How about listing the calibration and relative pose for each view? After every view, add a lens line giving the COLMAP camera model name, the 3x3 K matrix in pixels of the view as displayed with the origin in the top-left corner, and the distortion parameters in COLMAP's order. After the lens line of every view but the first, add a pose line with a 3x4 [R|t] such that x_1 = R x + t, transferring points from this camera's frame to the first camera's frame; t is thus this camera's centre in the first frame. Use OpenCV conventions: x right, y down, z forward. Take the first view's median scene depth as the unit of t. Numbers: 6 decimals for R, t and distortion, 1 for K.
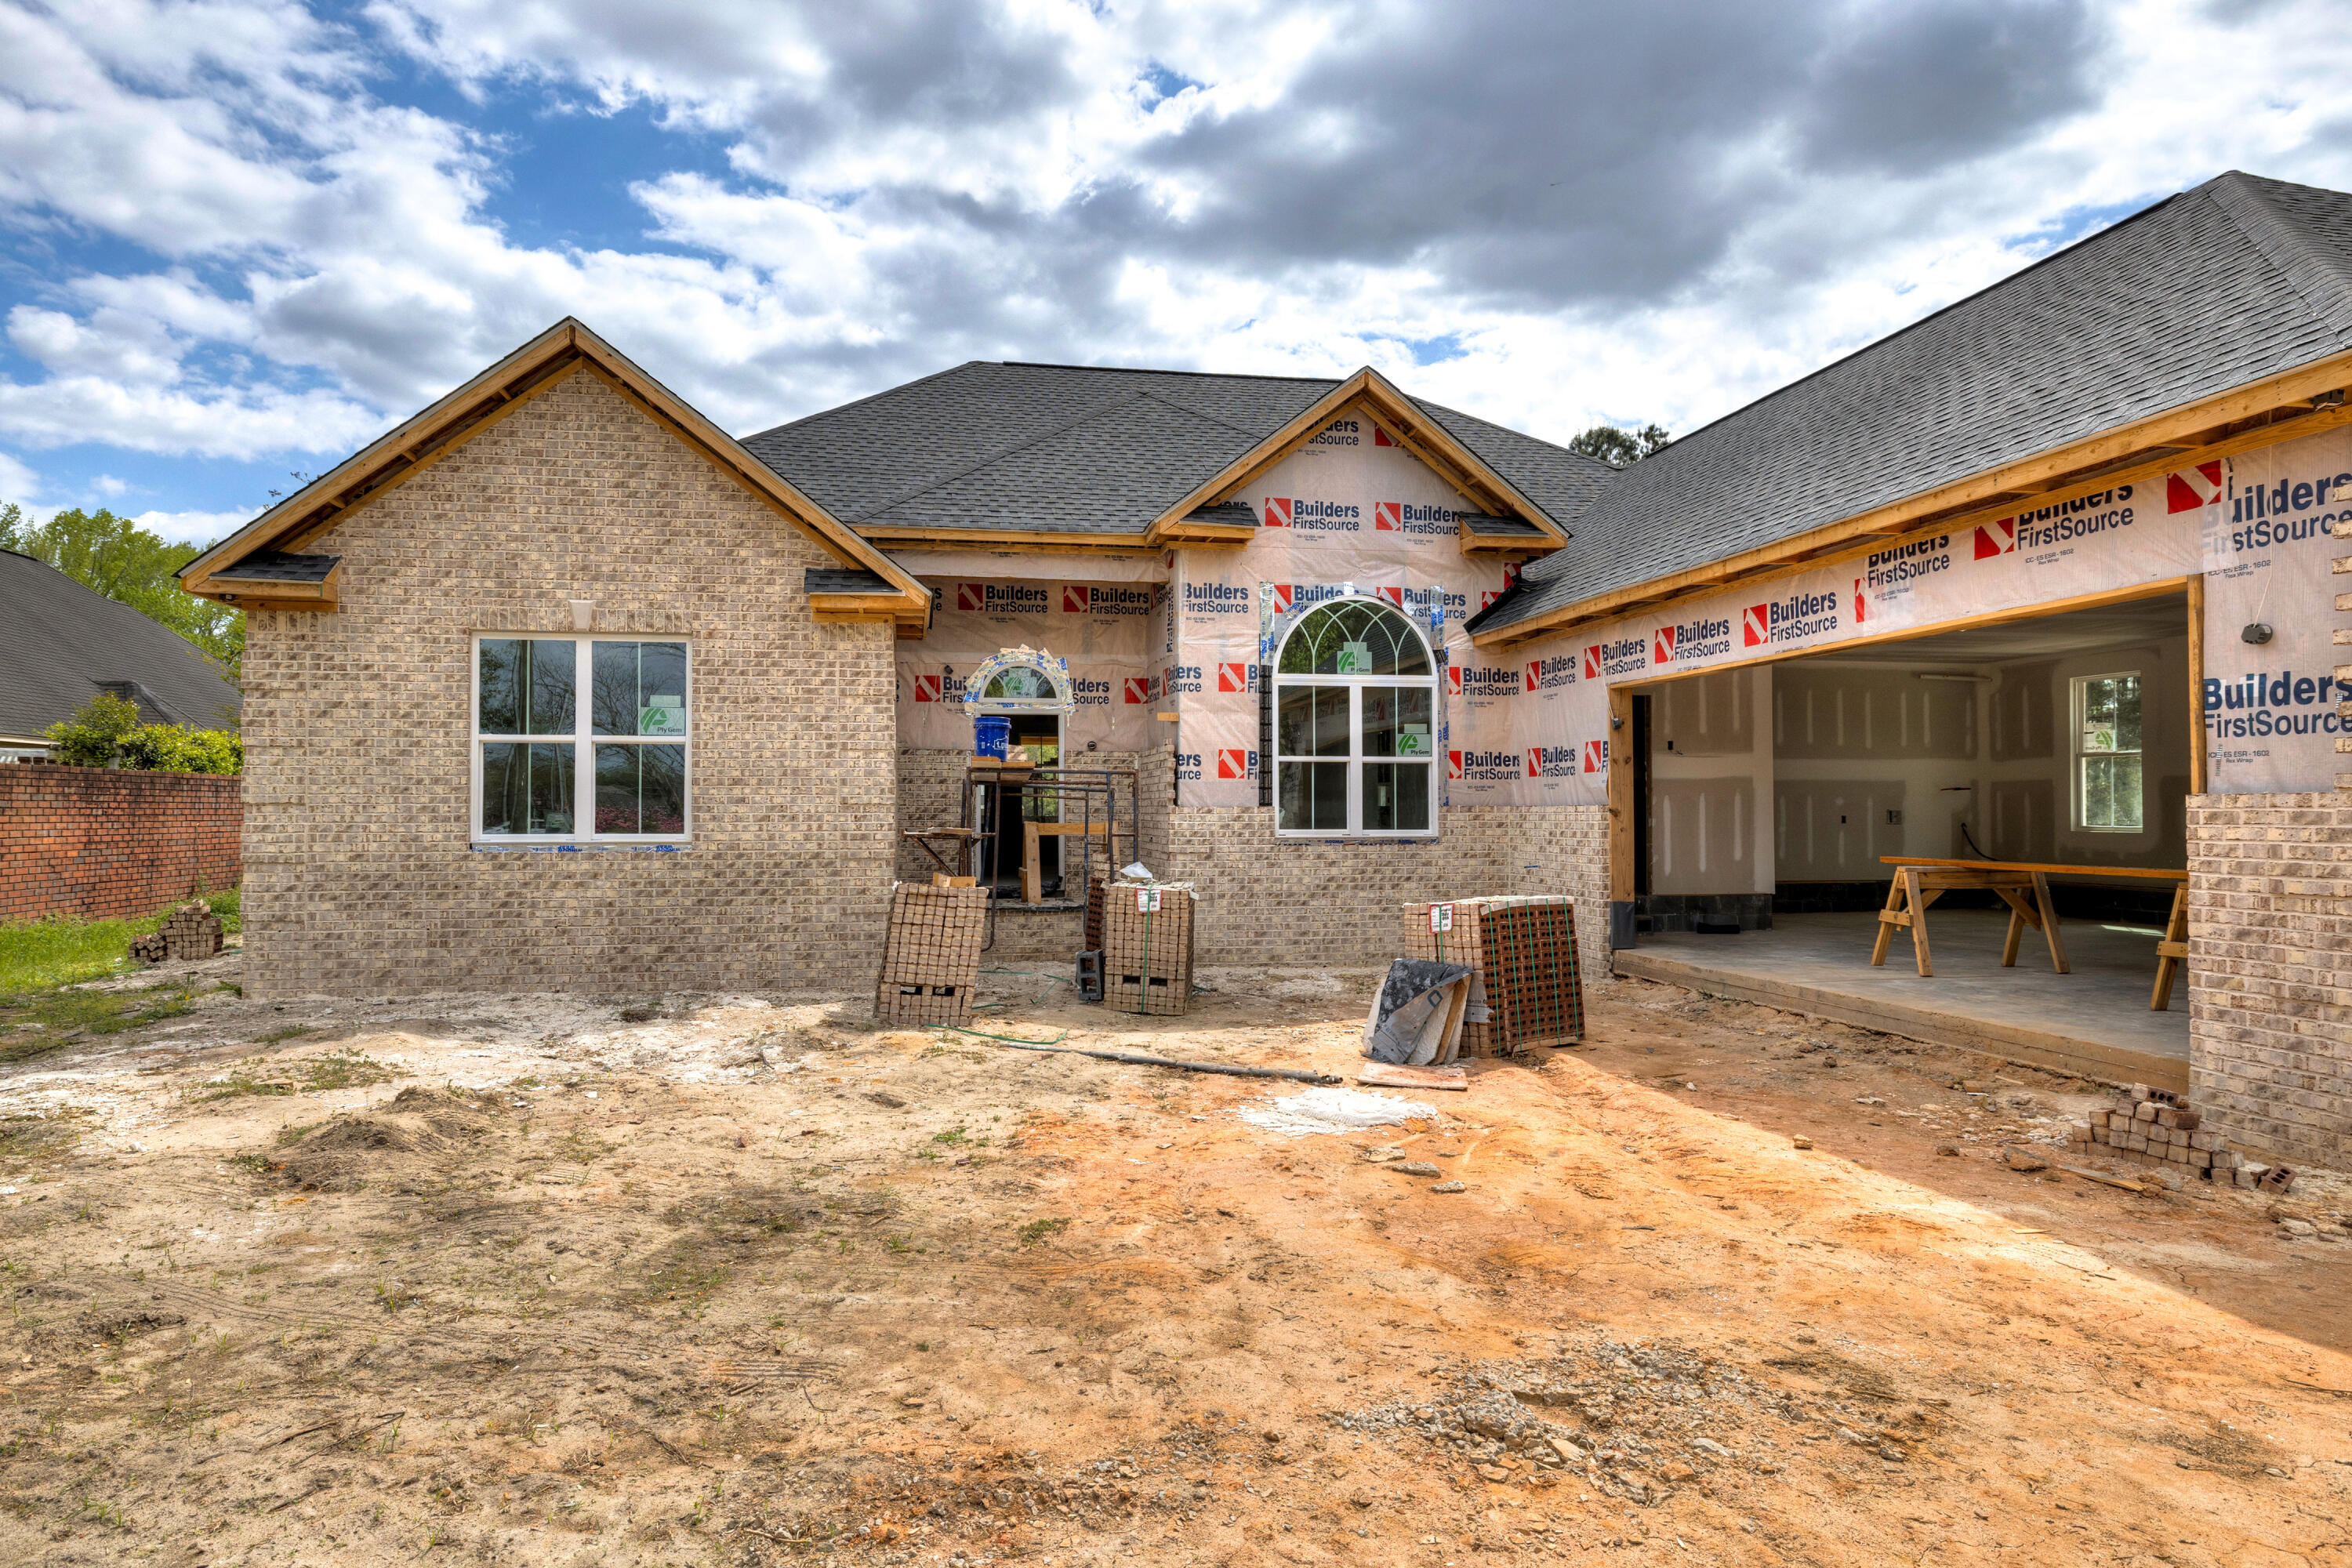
lens RADIAL K [[1284.2, 0, 1105.1], [0, 1284.2, 792.1], [0, 0, 1]] dist [-0.001027, 0.000234]
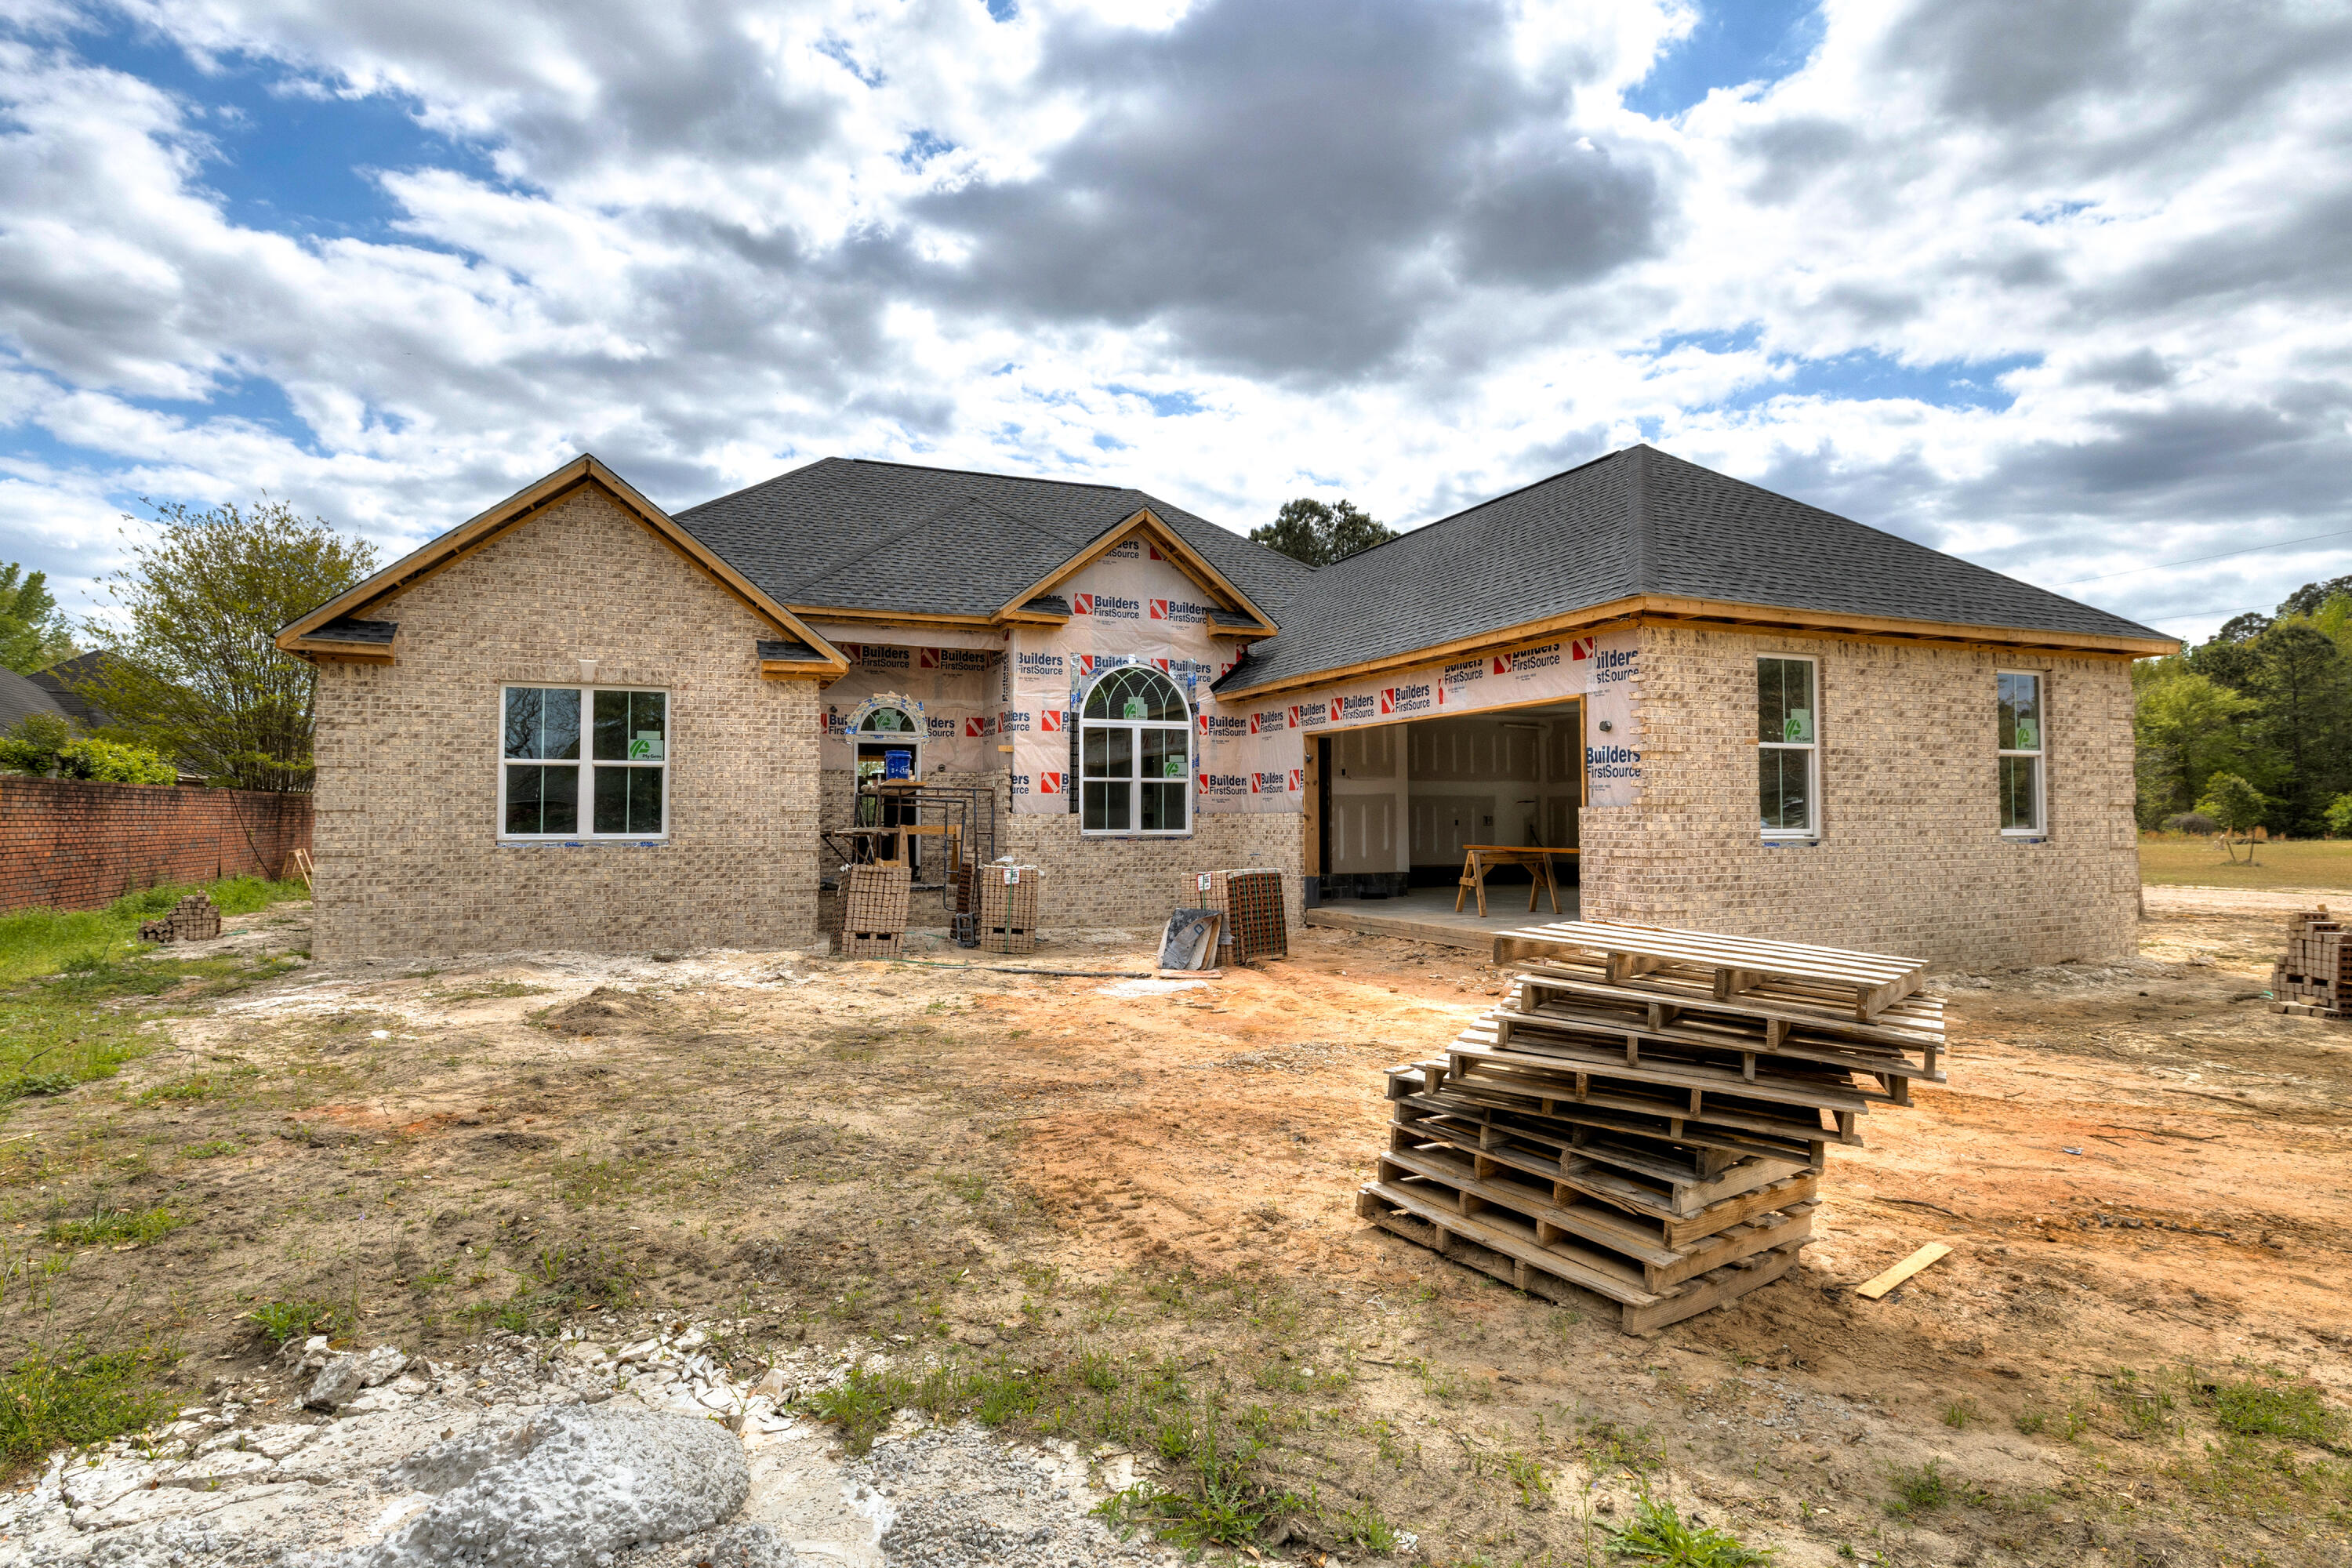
lens RADIAL K [[1351.6, 0, 1176.0], [0, 1351.6, 784.0], [0, 0, 1]] dist [-0.001147, -0.001462]
pose [[0.964097, 0.006228, 0.265476, -0.166424], [-0.003316, 0.999929, -0.011416, -0.004470], [-0.265528, 0.010126, 0.964050, -0.470099]]
